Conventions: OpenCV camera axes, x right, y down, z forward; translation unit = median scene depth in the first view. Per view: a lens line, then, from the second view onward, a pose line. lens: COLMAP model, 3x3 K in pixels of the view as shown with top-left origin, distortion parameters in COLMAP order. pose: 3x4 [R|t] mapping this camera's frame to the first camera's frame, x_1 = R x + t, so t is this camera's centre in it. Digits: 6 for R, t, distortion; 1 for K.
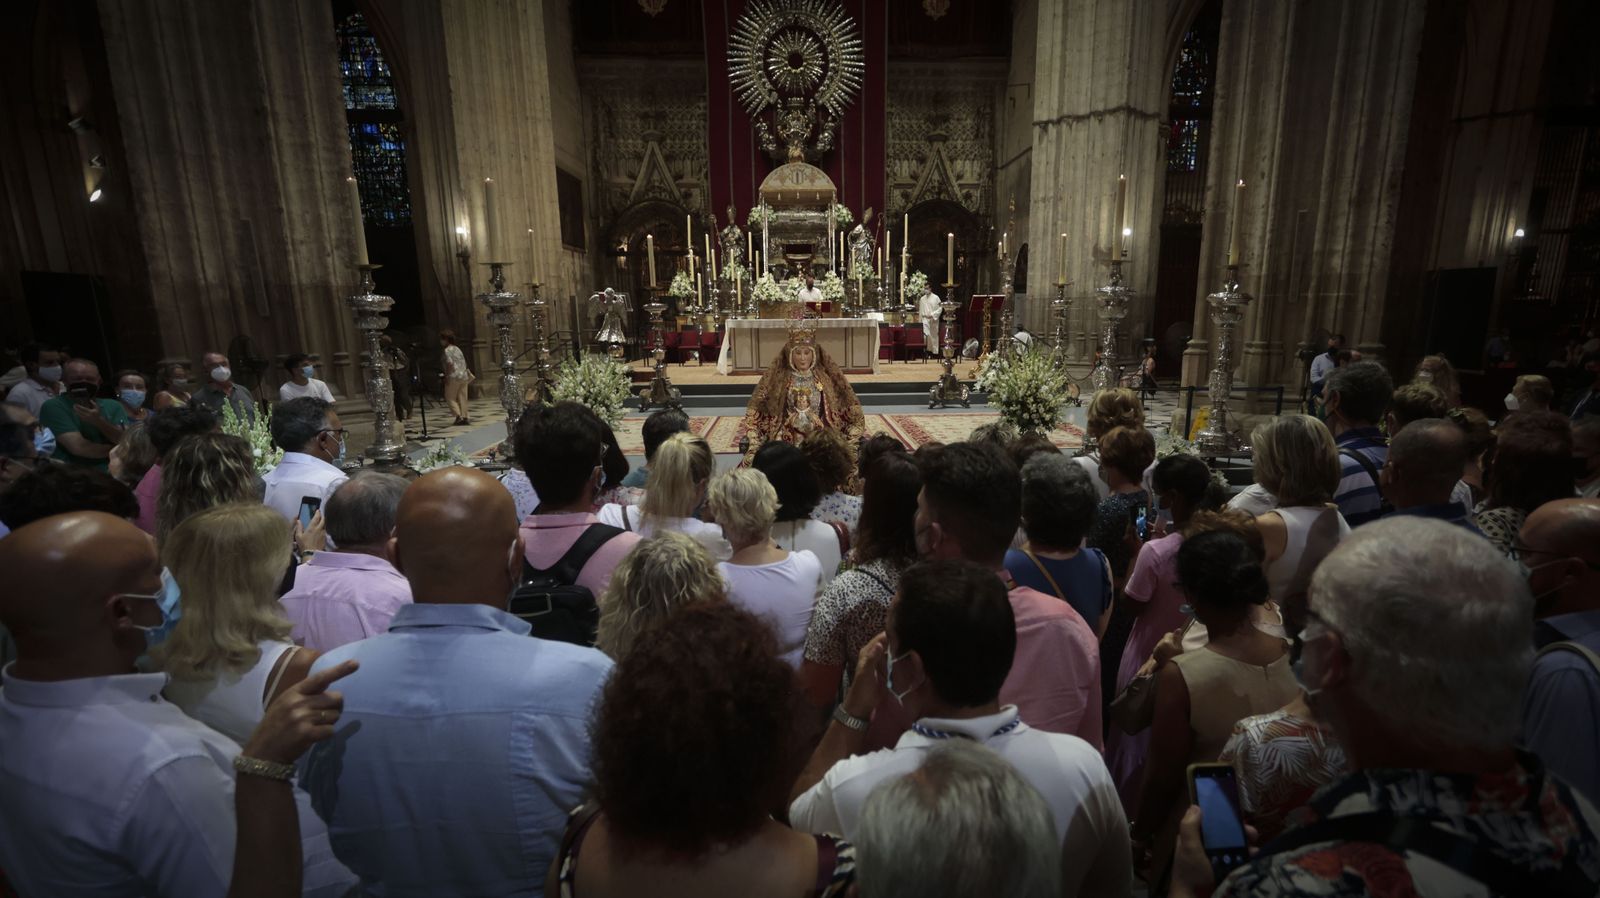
lens RADIAL K [[827.6, 0, 850.6], [0, 827.6, 523.2], [0, 0, 1]] dist [-0.003121, 0.002100]
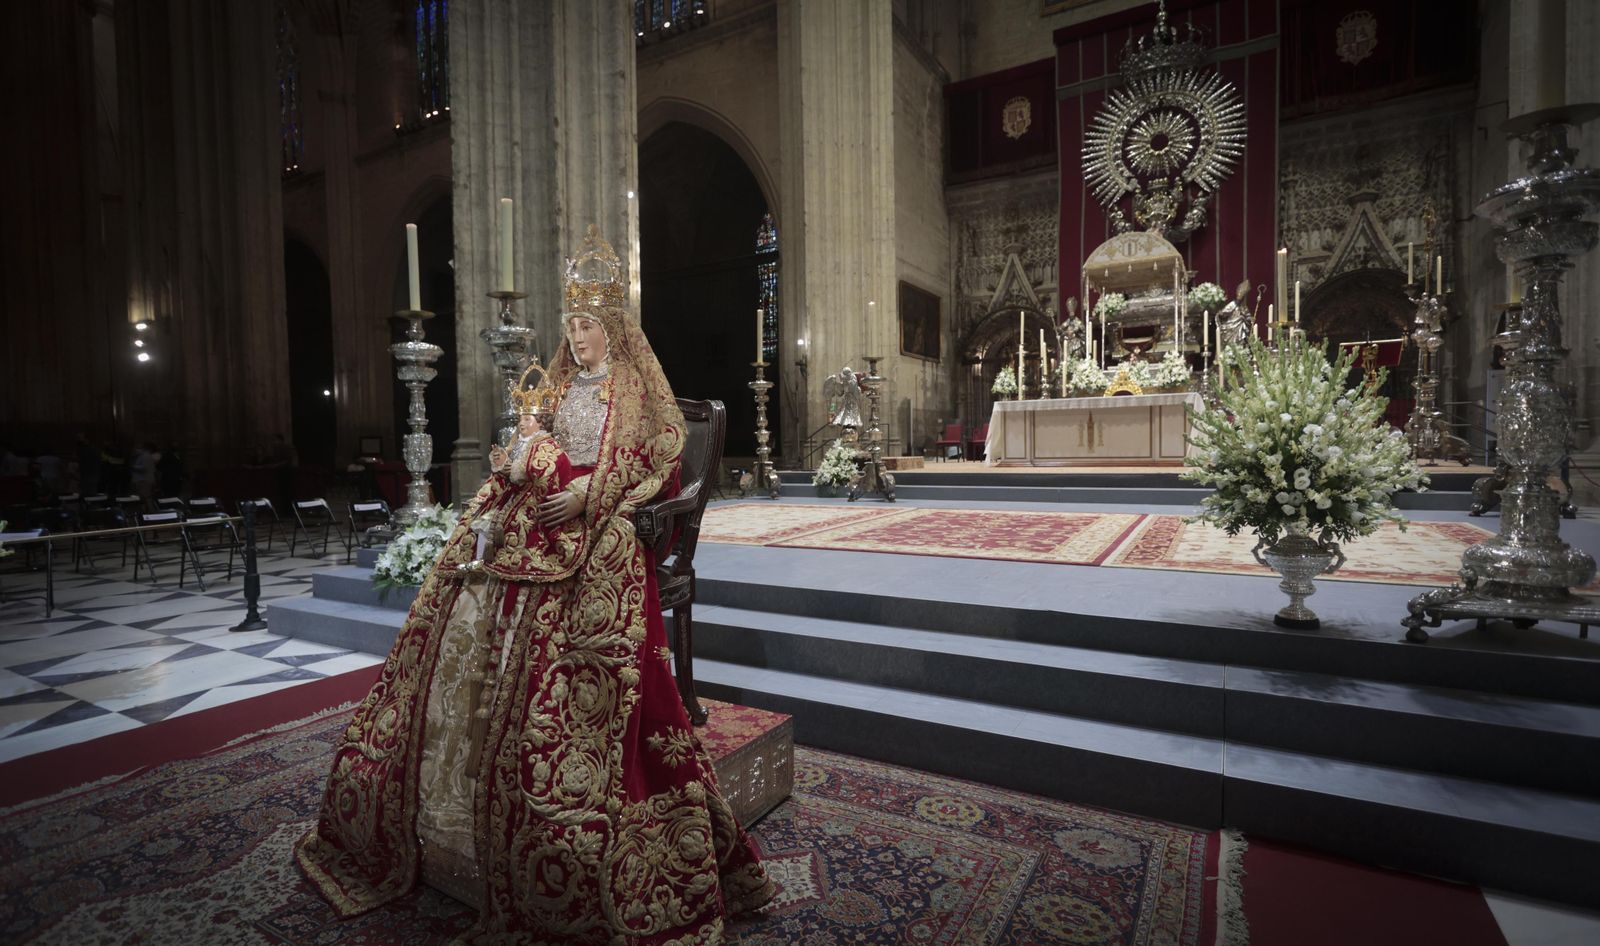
lens RADIAL K [[758.4, 0, 800.0], [0, 758.4, 473.0], [0, 0, 1]] dist [-0.002046, 0.001248]
pose [[0.831085, 0.010490, -0.556046, 0.079161], [-0.121588, 0.979062, -0.163258, -0.016811], [0.542691, 0.203290, 0.814960, 0.189515]]
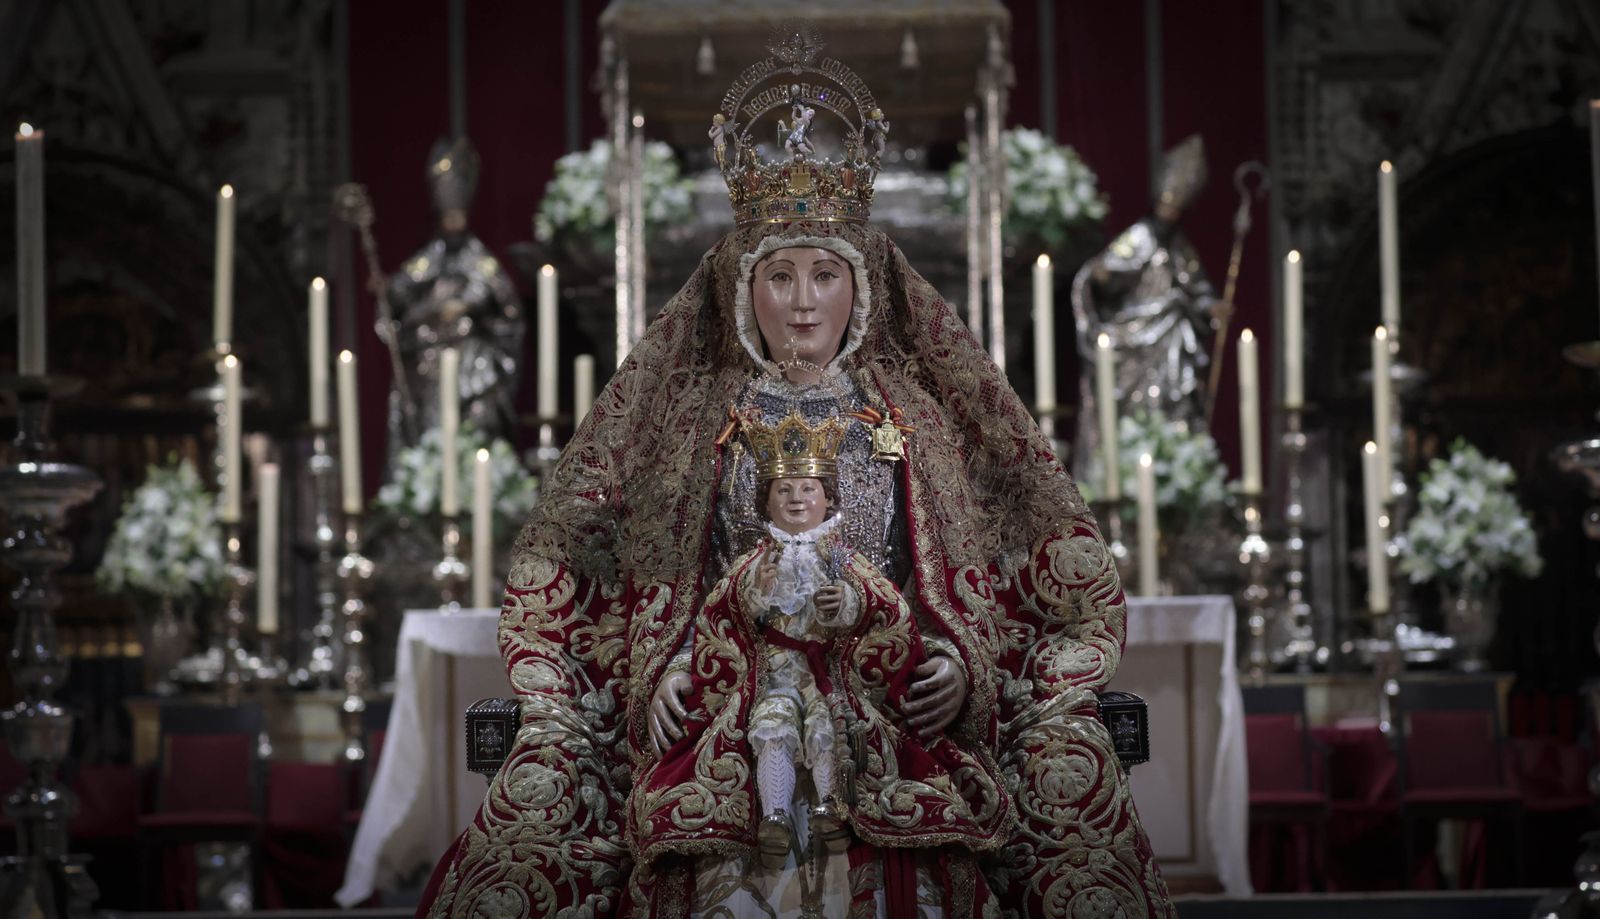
lens RADIAL K [[4894.6, 0, 868.7], [0, 4894.6, 457.1], [0, 0, 1]] dist [0.034656, -0.772526]
pose [[0.998678, -0.016260, -0.048766, 0.003565], [-0.001023, 0.942183, -0.335096, 0.058881], [0.051395, 0.334703, 0.940921, -0.020244]]
